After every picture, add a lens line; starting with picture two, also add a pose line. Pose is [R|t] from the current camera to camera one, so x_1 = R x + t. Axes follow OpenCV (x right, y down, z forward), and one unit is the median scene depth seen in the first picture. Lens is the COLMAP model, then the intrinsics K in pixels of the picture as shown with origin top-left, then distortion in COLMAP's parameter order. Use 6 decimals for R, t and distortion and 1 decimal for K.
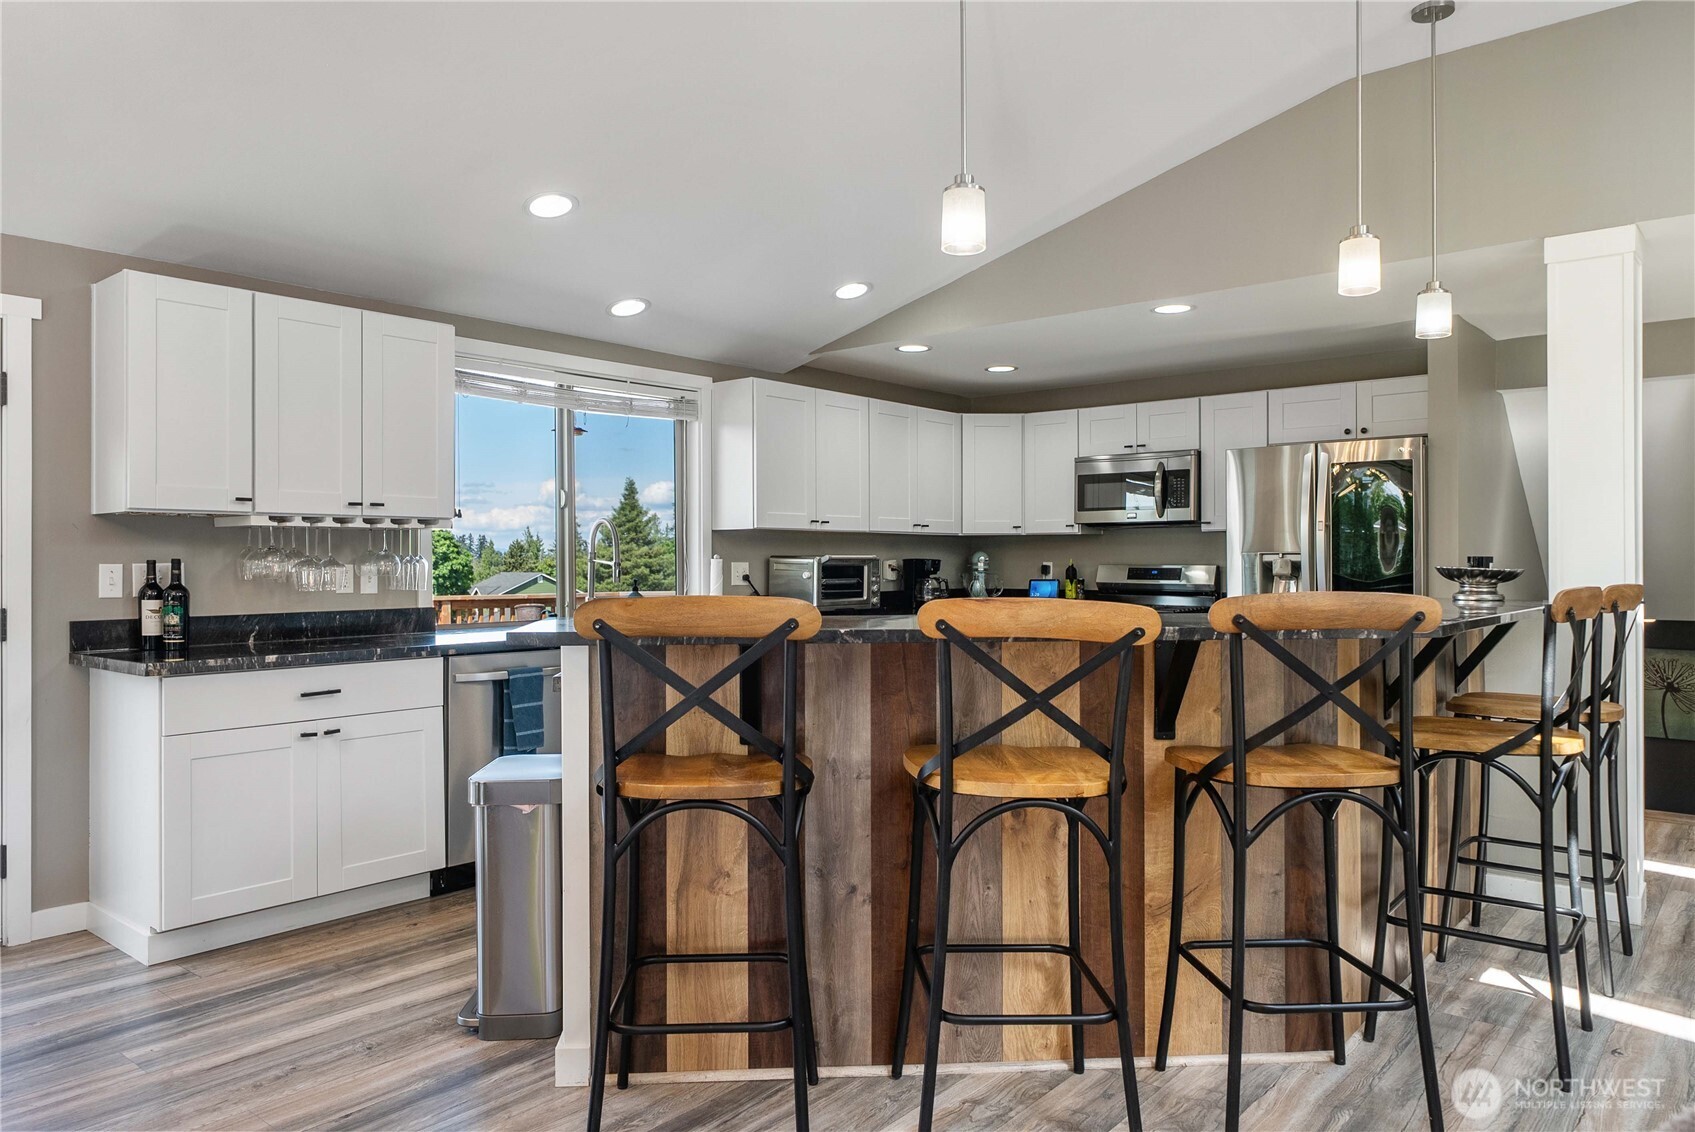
lens RADIAL K [[1146.7, 0, 847.5], [0, 1146.7, 566.0], [0, 0, 1]] dist [0.005828, 0.002475]
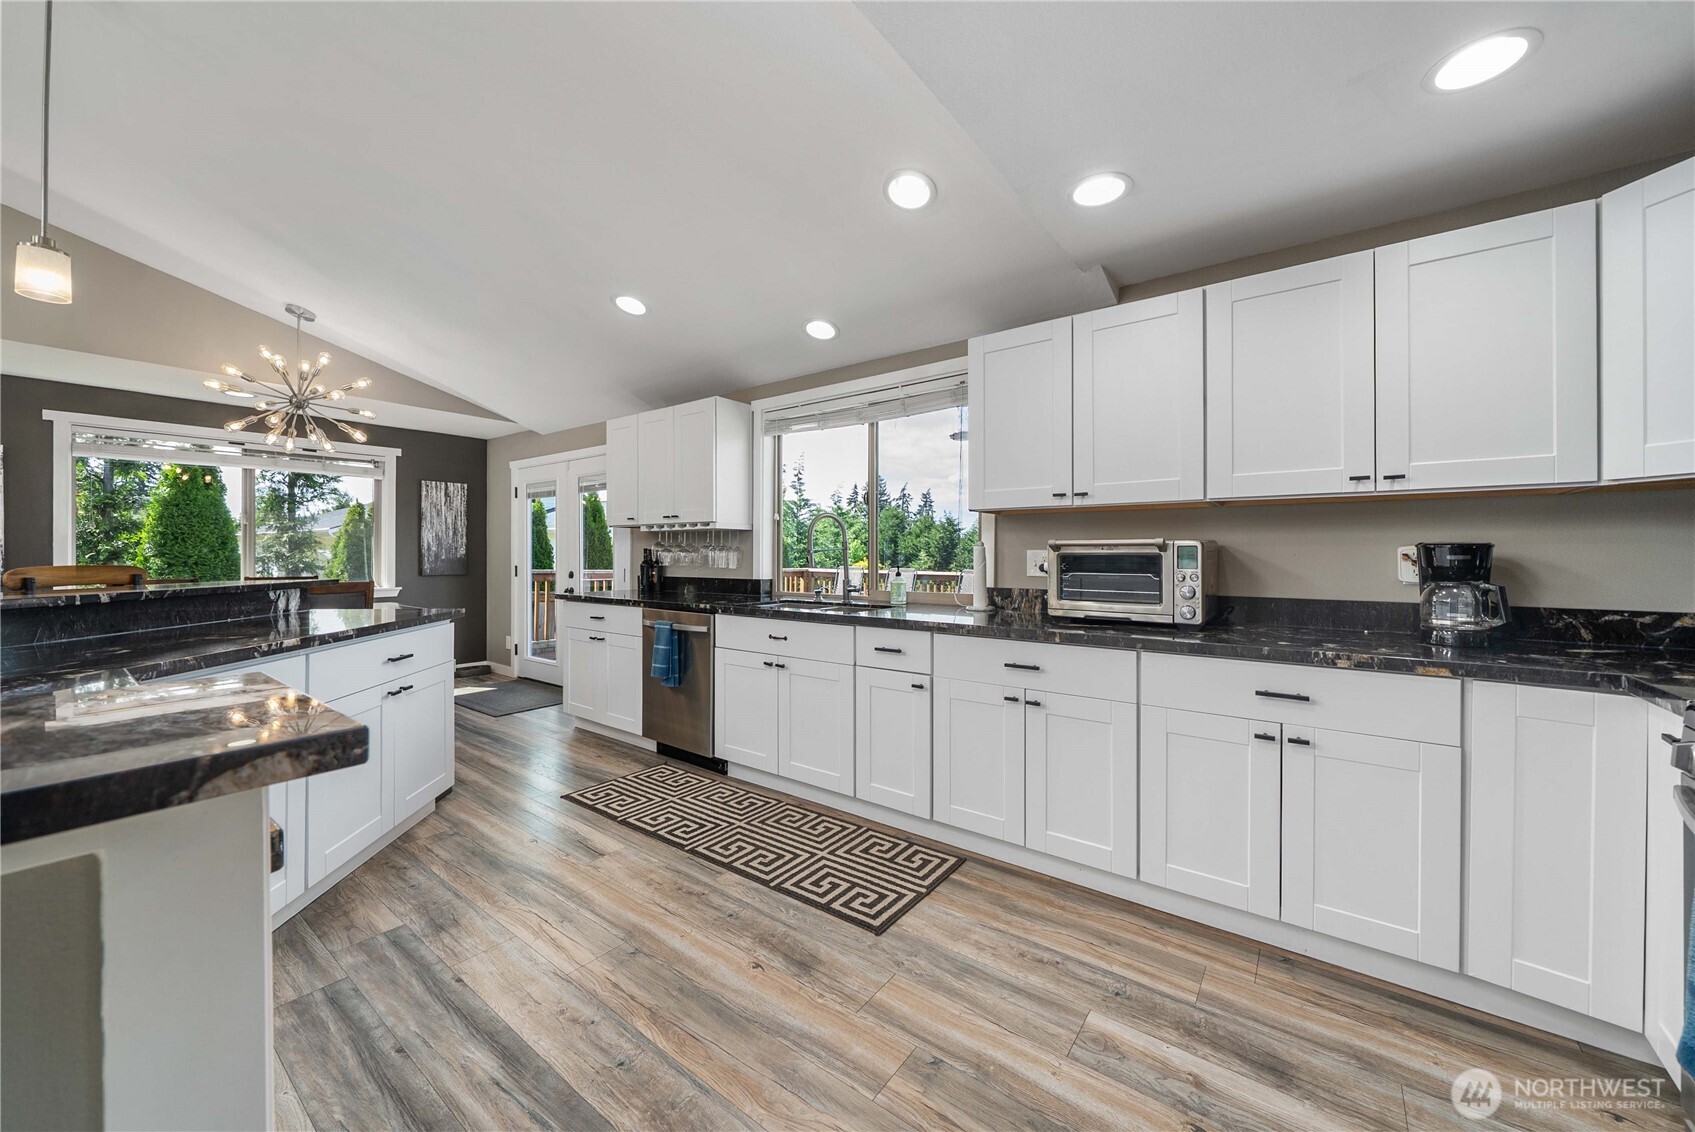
lens RADIAL K [[629.1, 0, 847.0], [0, 629.1, 555.0], [0, 0, 1]] dist [-0.000914, -0.000072]
pose [[0.049270, 0.005138, -0.998772, 0.355780], [-0.004974, 0.999976, 0.004898, -0.000976], [0.998773, 0.004727, 0.049294, 0.794285]]
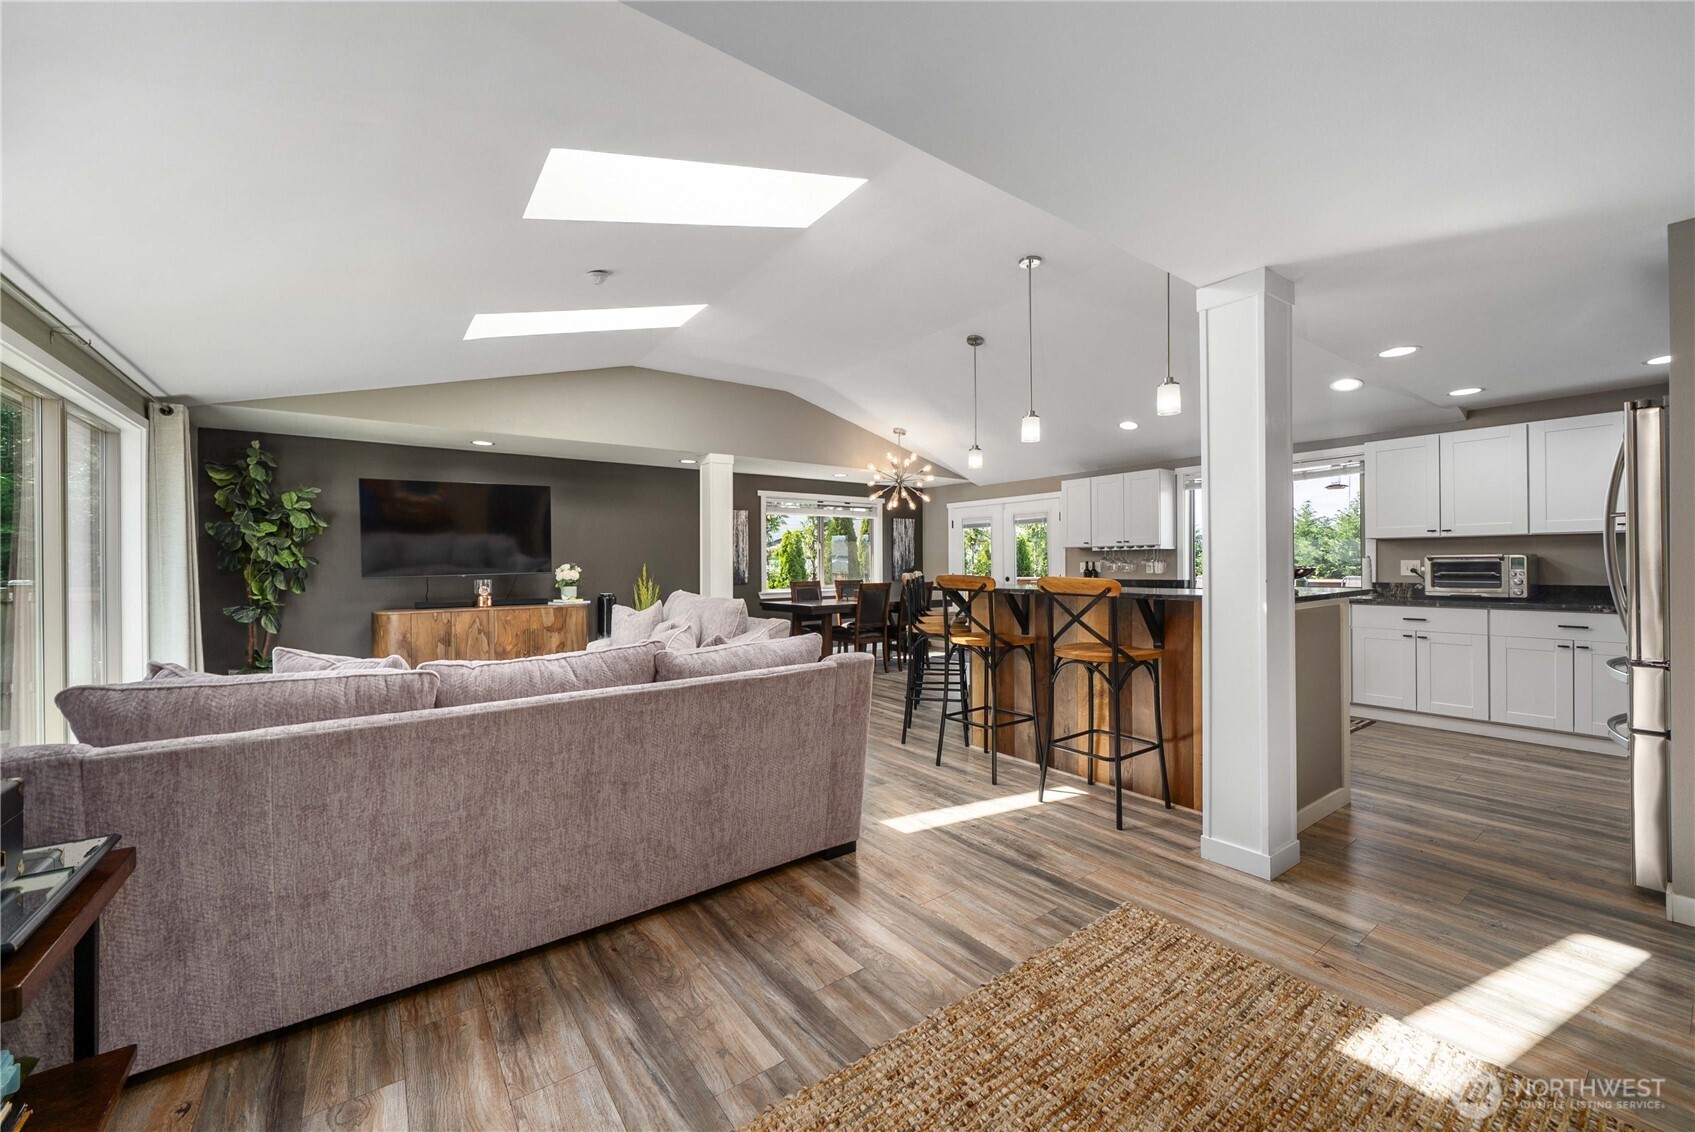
lens RADIAL K [[666.3, 0, 869.5], [0, 666.3, 563.7], [0, 0, 1]] dist [0.012575, -0.000065]
pose [[-0.224122, 0.001265, -0.974560, 0.873117], [0.004148, 0.999991, 0.000344, -0.001937], [0.974552, -0.003966, -0.224125, 0.486822]]
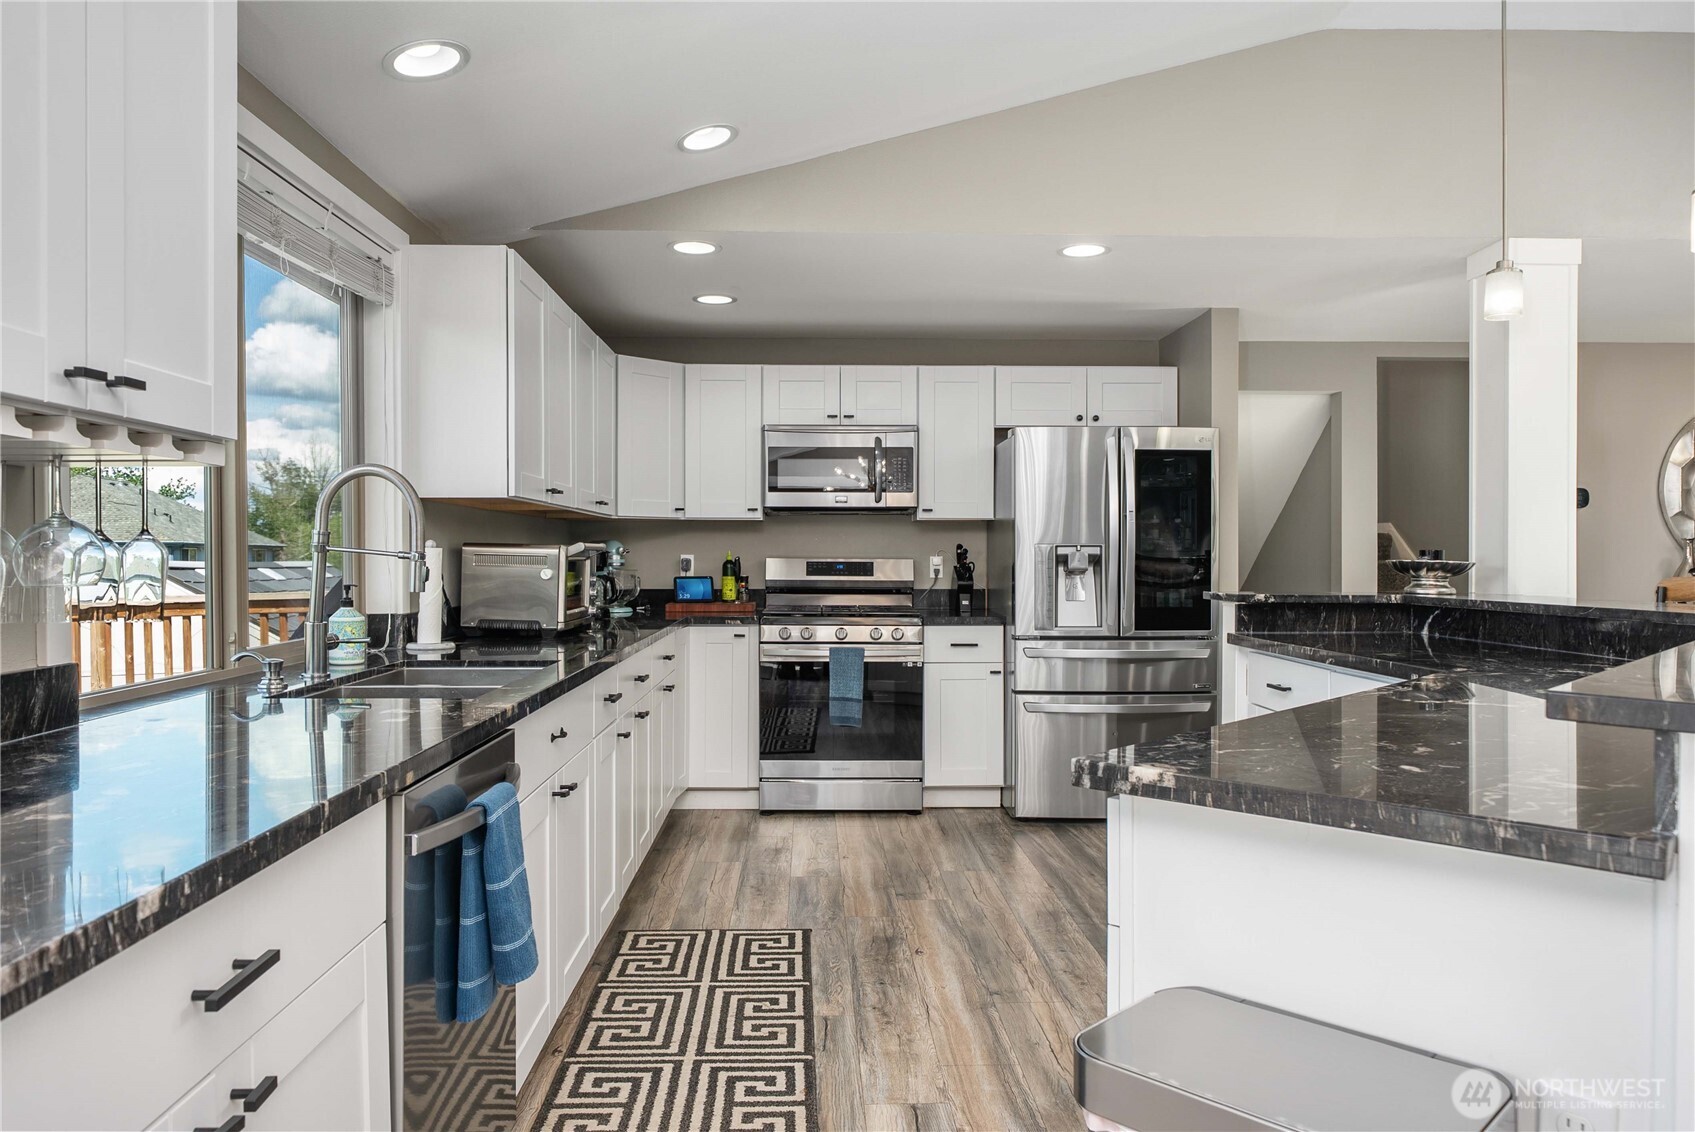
lens RADIAL K [[1146.7, 0, 847.5], [0, 1146.7, 566.0], [0, 0, 1]] dist [0.005828, 0.002475]
pose [[0.742781, -0.004654, 0.669518, -0.316977], [0.000886, 0.999982, 0.005969, -0.000301], [-0.669534, -0.003841, 0.742772, 0.387774]]
